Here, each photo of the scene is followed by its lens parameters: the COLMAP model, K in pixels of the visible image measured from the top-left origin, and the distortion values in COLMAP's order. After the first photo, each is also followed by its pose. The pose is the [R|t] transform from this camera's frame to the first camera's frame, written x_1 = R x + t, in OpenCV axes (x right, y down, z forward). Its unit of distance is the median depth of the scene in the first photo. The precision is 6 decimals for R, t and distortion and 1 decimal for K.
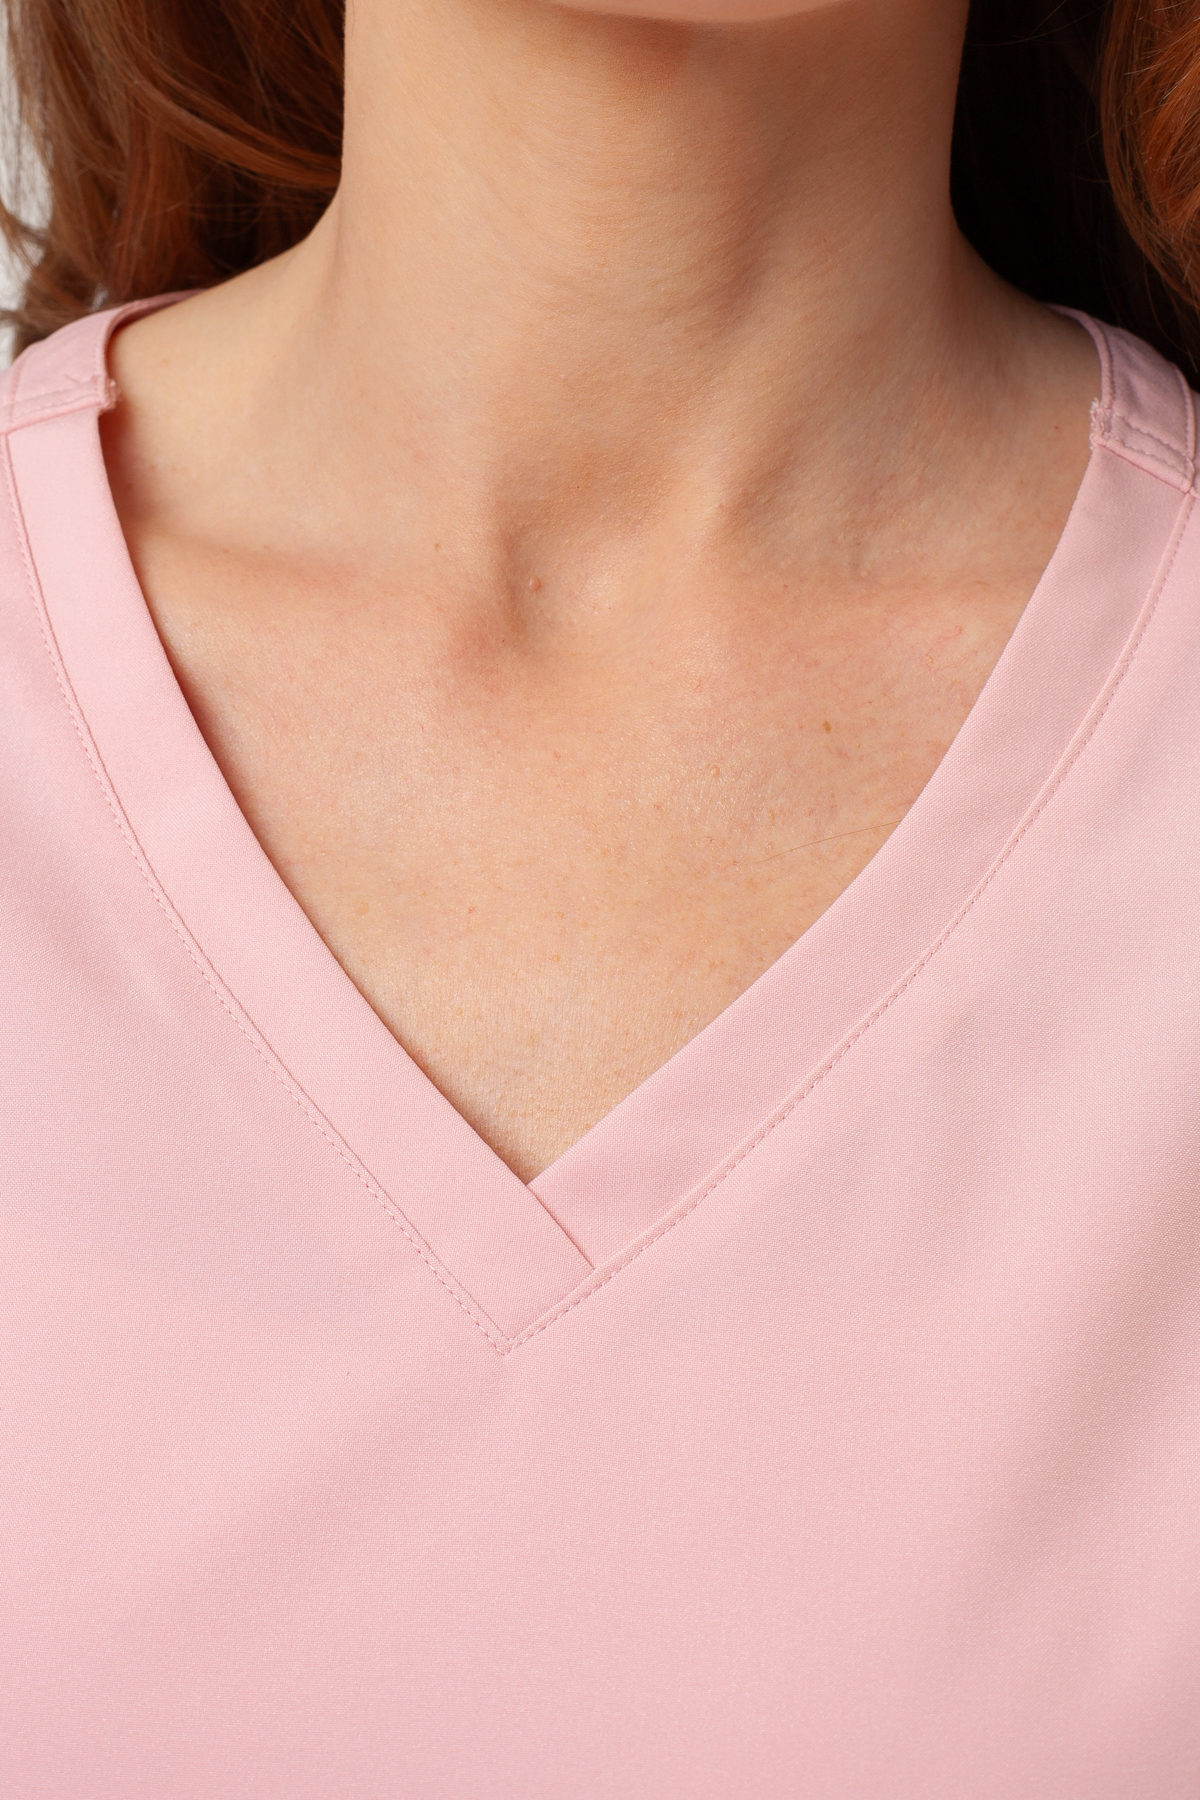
lens RADIAL K [[2566.4, 0, 598.6], [0, 2566.4, 899.7], [0, 0, 1]] dist [-0.038867, 0.000000]
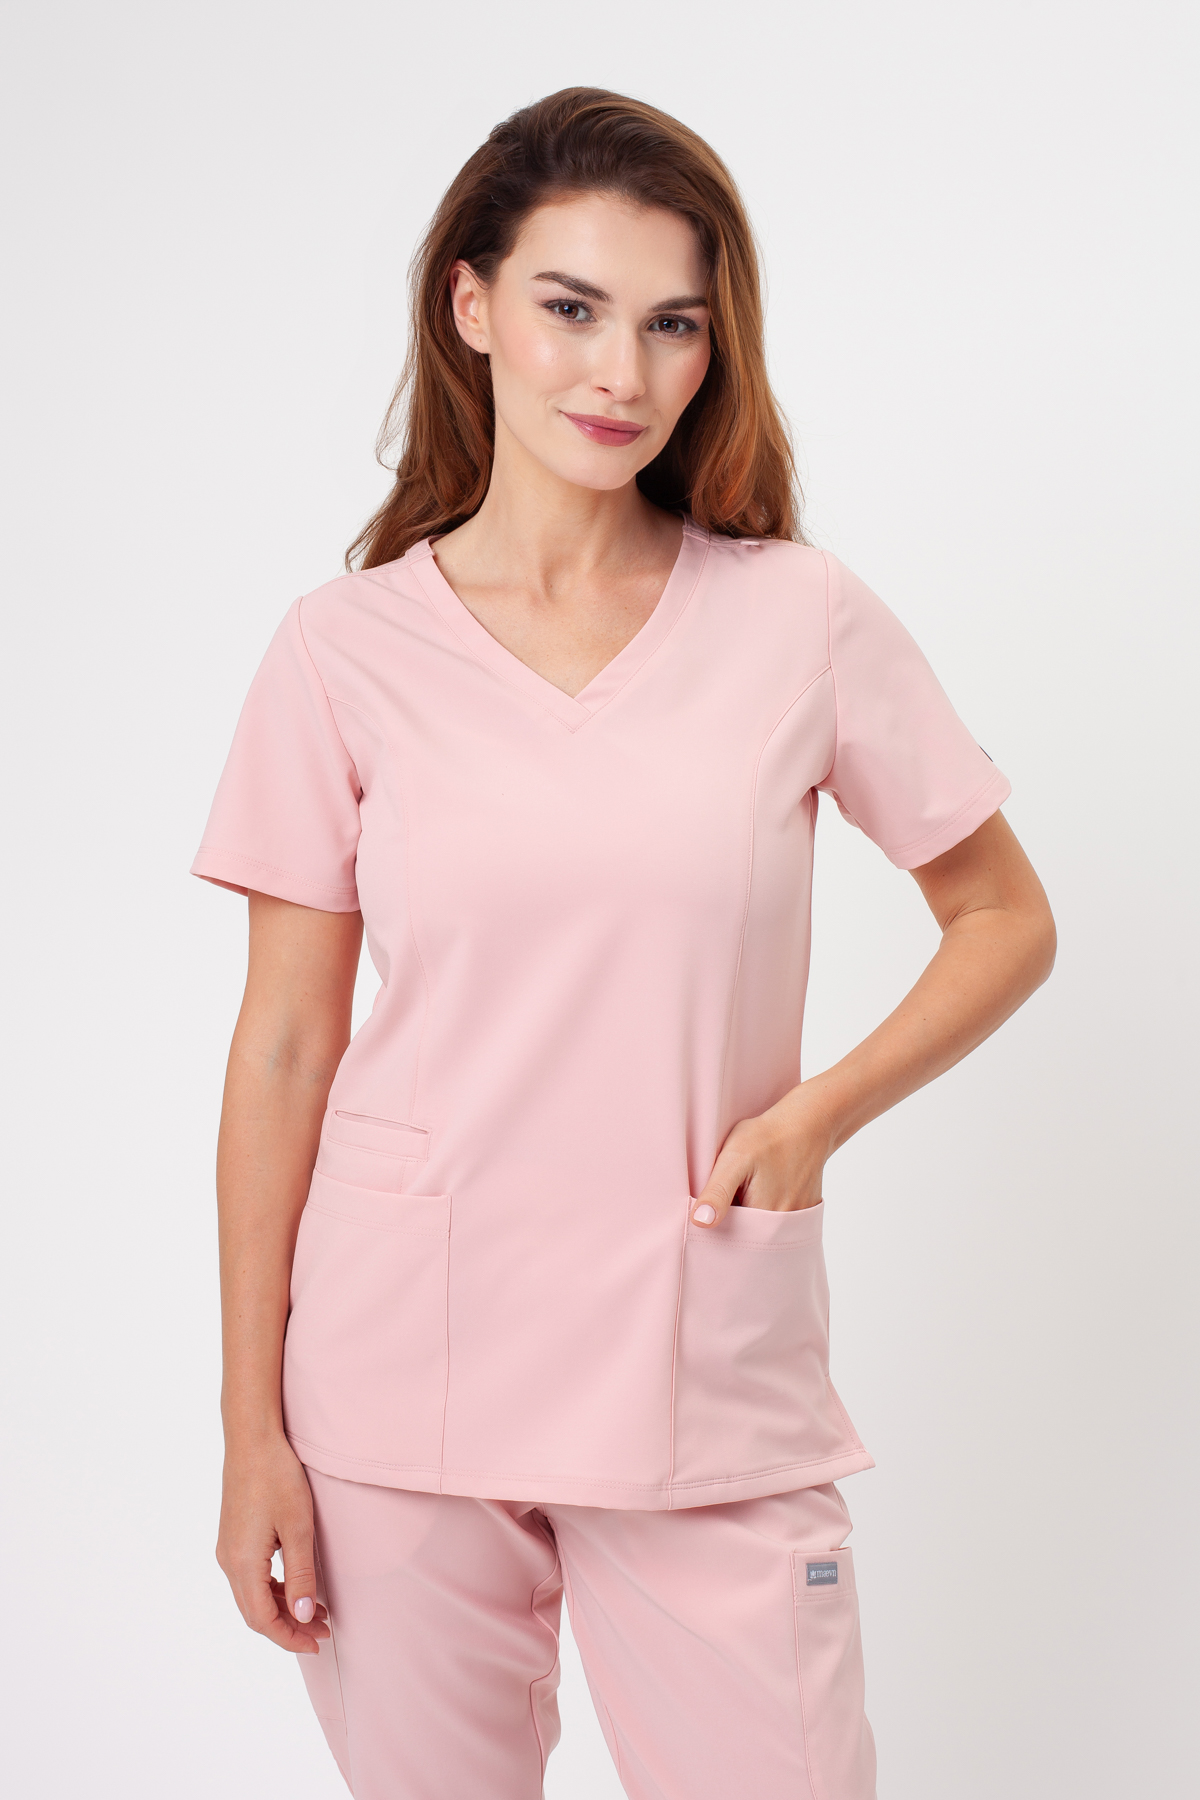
lens RADIAL K [[2566.4, 0, 600.6], [0, 2566.4, 899.8], [0, 0, 1]] dist [-0.038867, 0.000000]
pose [[0.988844, -0.105936, 0.104718, -0.434202], [0.123852, 0.975302, -0.182884, 1.141212], [-0.082758, 0.193813, 0.977542, -2.951844]]
